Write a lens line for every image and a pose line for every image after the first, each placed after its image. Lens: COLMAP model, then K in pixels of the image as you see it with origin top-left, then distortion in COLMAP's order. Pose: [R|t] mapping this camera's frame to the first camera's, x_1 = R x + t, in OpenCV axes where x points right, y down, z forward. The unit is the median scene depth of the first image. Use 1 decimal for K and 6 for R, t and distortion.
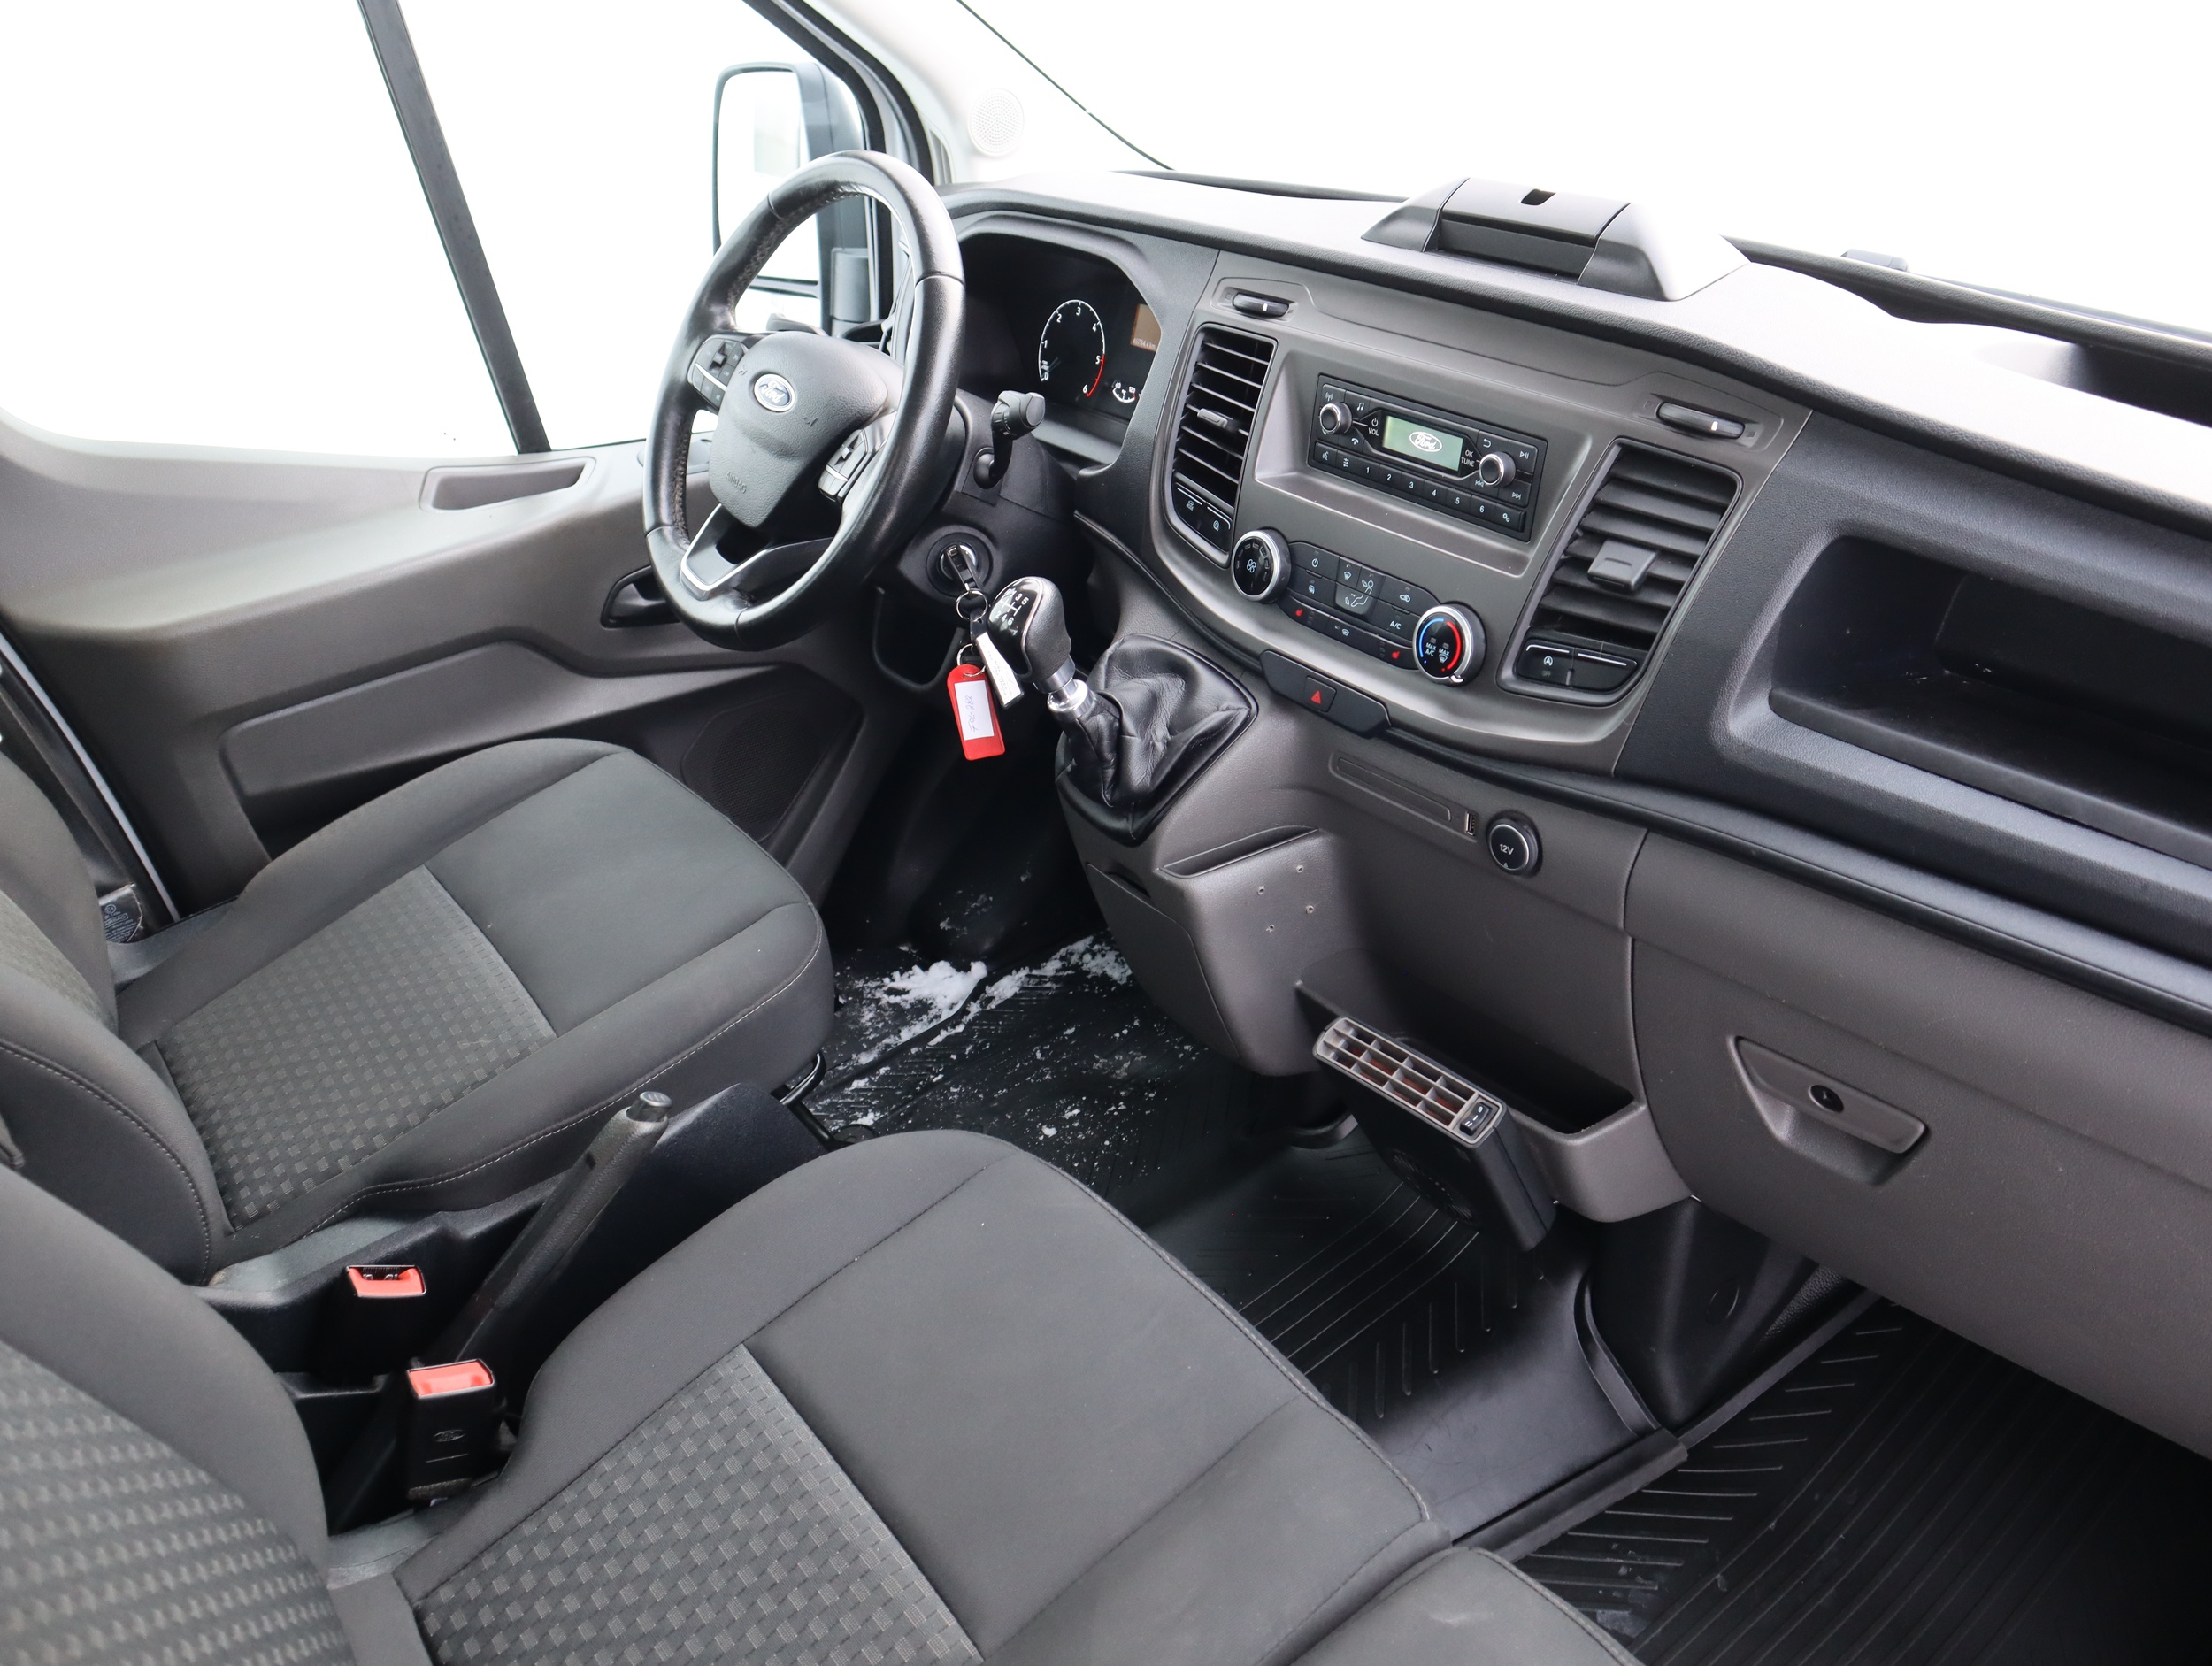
lens RADIAL K [[1747.9, 0, 1109.7], [0, 1747.9, 844.4], [0, 0, 1]] dist [-0.128993, 0.092894]
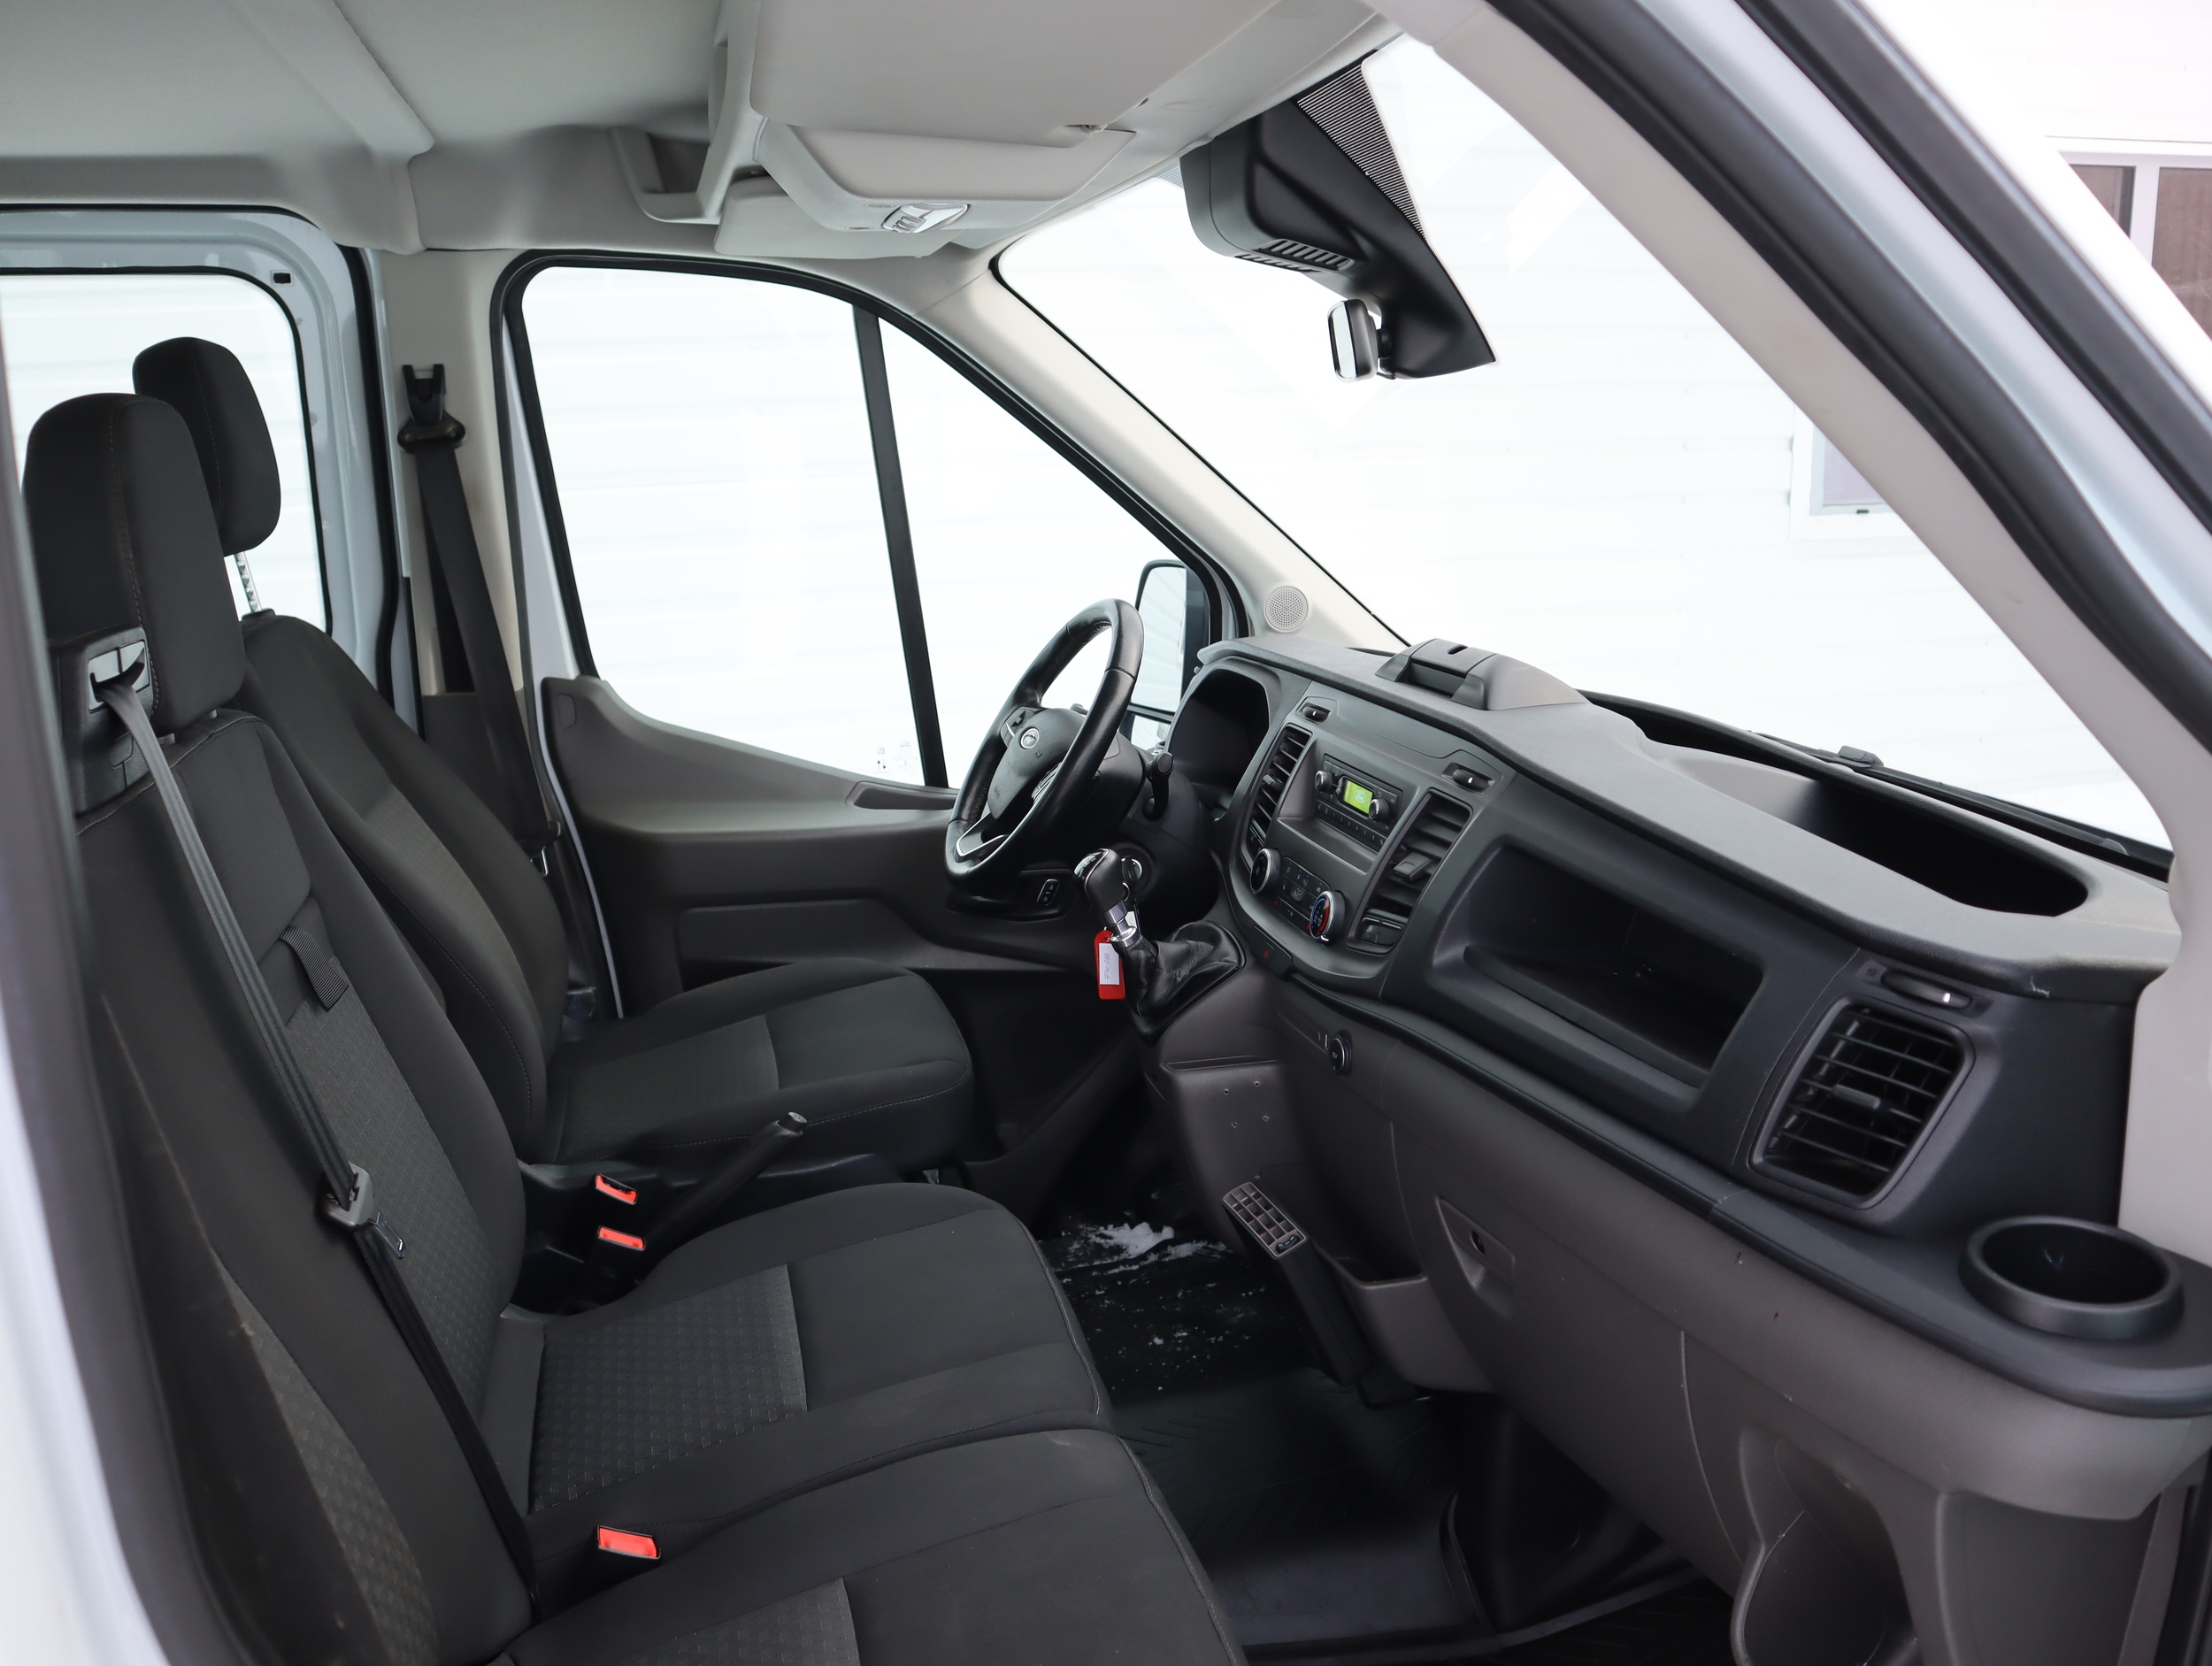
lens RADIAL K [[1747.9, 0, 1109.7], [0, 1747.9, 844.4], [0, 0, 1]] dist [-0.128993, 0.092894]
pose [[0.921224, 0.142866, -0.361850, 0.497963], [-0.244741, 0.935838, -0.253591, 0.227378], [0.302403, 0.322173, 0.897082, -0.385790]]
